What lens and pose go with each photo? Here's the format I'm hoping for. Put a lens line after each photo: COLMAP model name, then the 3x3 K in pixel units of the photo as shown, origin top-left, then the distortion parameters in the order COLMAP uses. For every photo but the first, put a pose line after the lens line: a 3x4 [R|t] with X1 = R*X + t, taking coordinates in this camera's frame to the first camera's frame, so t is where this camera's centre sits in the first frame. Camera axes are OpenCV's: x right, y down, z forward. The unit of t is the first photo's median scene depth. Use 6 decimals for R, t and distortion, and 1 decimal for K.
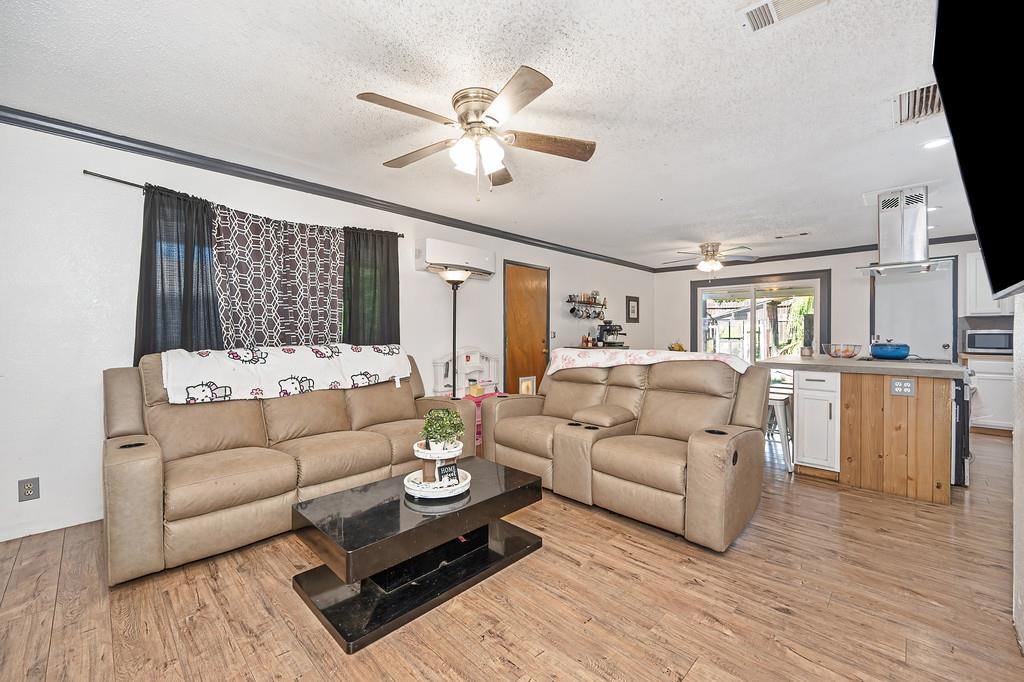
lens RADIAL K [[405.0, 0, 513.1], [0, 405.0, 339.3], [0, 0, 1]] dist [-0.003543, -0.000485]
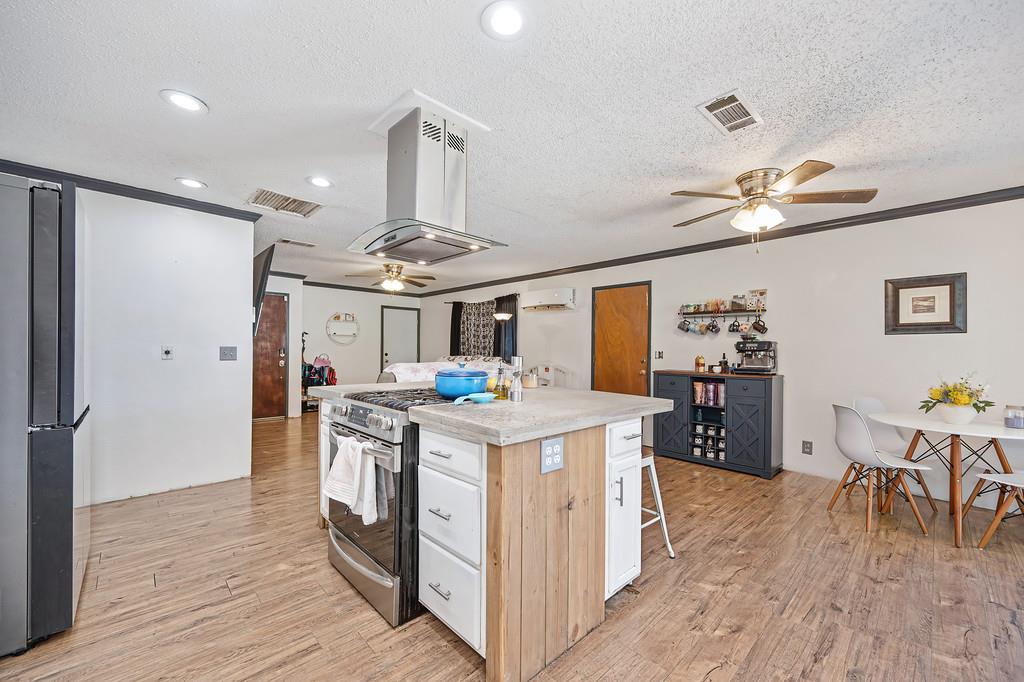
lens RADIAL K [[405.0, 0, 515.6], [0, 405.0, 349.1], [0, 0, 1]] dist [-0.003543, -0.000485]
pose [[-0.029912, -0.003978, -0.999545, 1.100230], [-0.029285, 0.999566, -0.003102, -0.012845], [0.999123, 0.029179, -0.030015, 0.802623]]
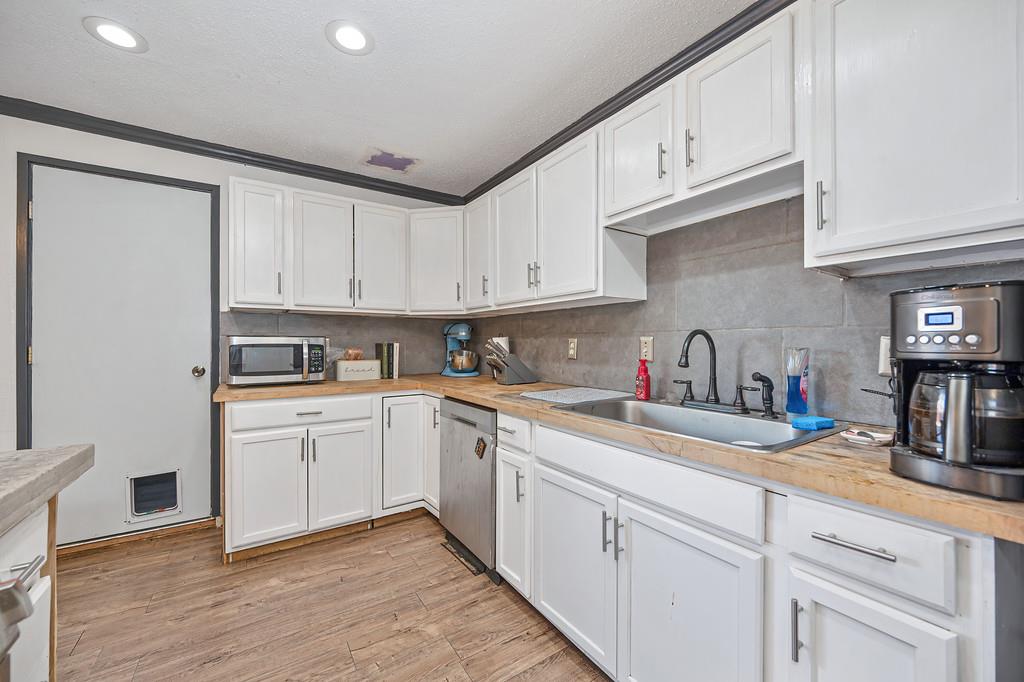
lens RADIAL K [[405.0, 0, 511.7], [0, 405.0, 338.7], [0, 0, 1]] dist [-0.003543, -0.000485]
pose [[0.216035, 0.016614, 0.976244, 0.704512], [0.019270, 0.999588, -0.021275, -0.004405], [-0.976195, 0.023408, 0.215626, 0.550682]]
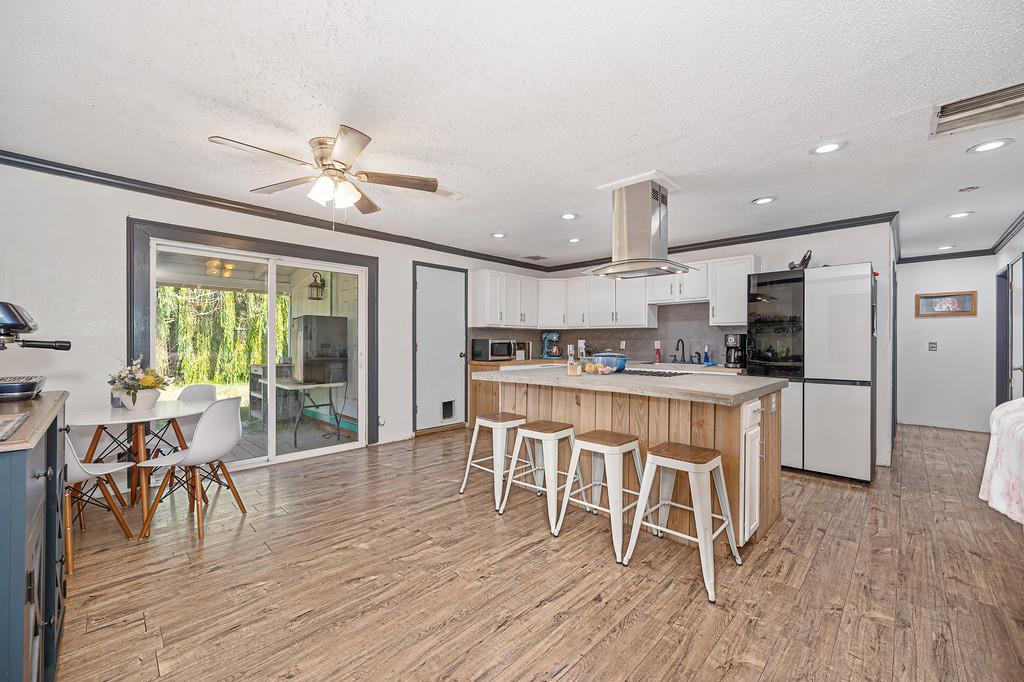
lens RADIAL K [[405.0, 0, 511.4], [0, 405.0, 340.1], [0, 0, 1]] dist [-0.003543, -0.000485]
pose [[-0.001172, 0.007151, 0.999974, 0.040893], [0.016032, 0.999846, -0.007131, -0.012207], [-0.999871, 0.016024, -0.001286, 0.890575]]
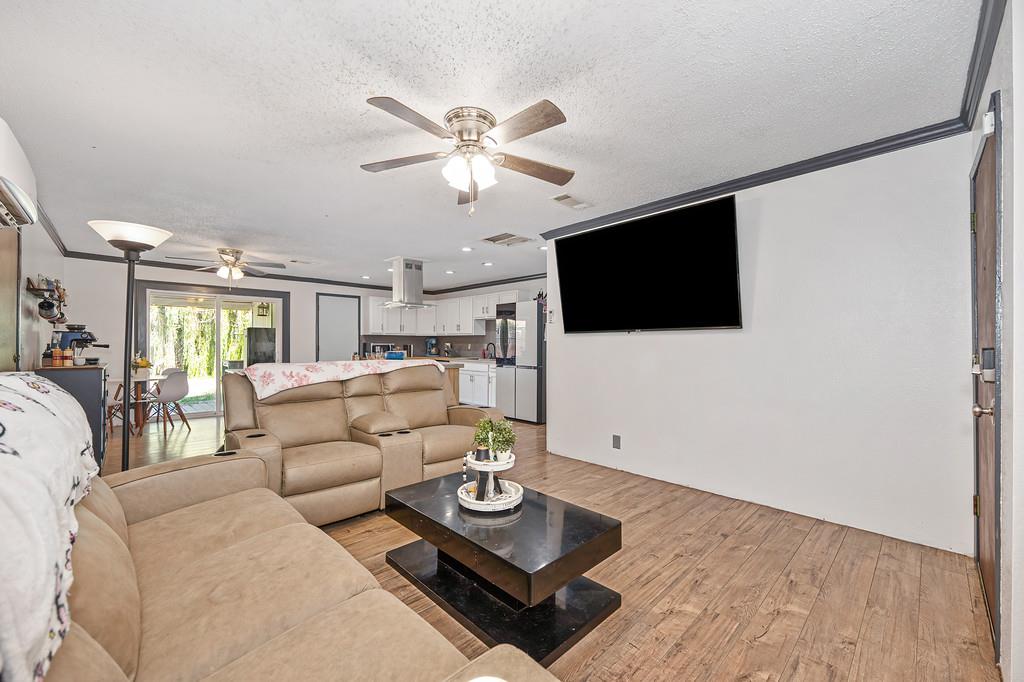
lens RADIAL K [[405.0, 0, 512.0], [0, 405.0, 342.8], [0, 0, 1]] dist [-0.003543, -0.000485]
pose [[0.028436, 0.006290, 0.999576, -0.467429], [0.015314, 0.999860, -0.006728, -0.004222], [-0.999478, 0.015499, 0.028336, 0.363104]]
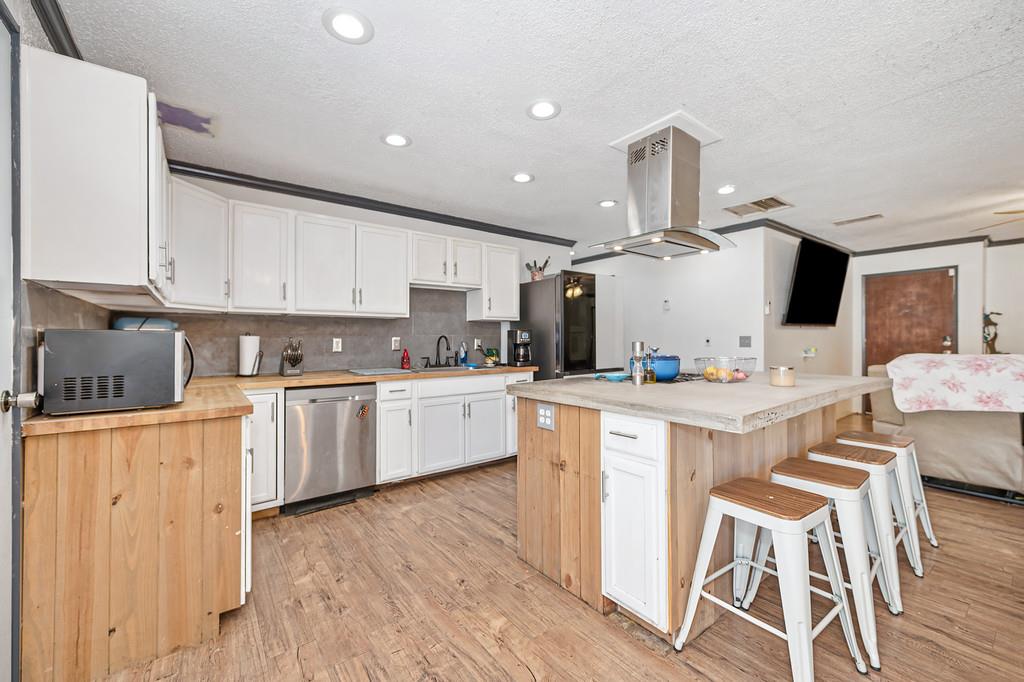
lens RADIAL K [[427.7, 0, 521.7], [0, 427.7, 329.3], [0, 0, 1]] dist [0.012419, 0.000096]
pose [[-0.991027, 0.013990, 0.132927, 0.770145], [0.013104, 0.999886, -0.007534, -0.018345], [-0.133017, -0.005725, -0.991097, 1.234570]]
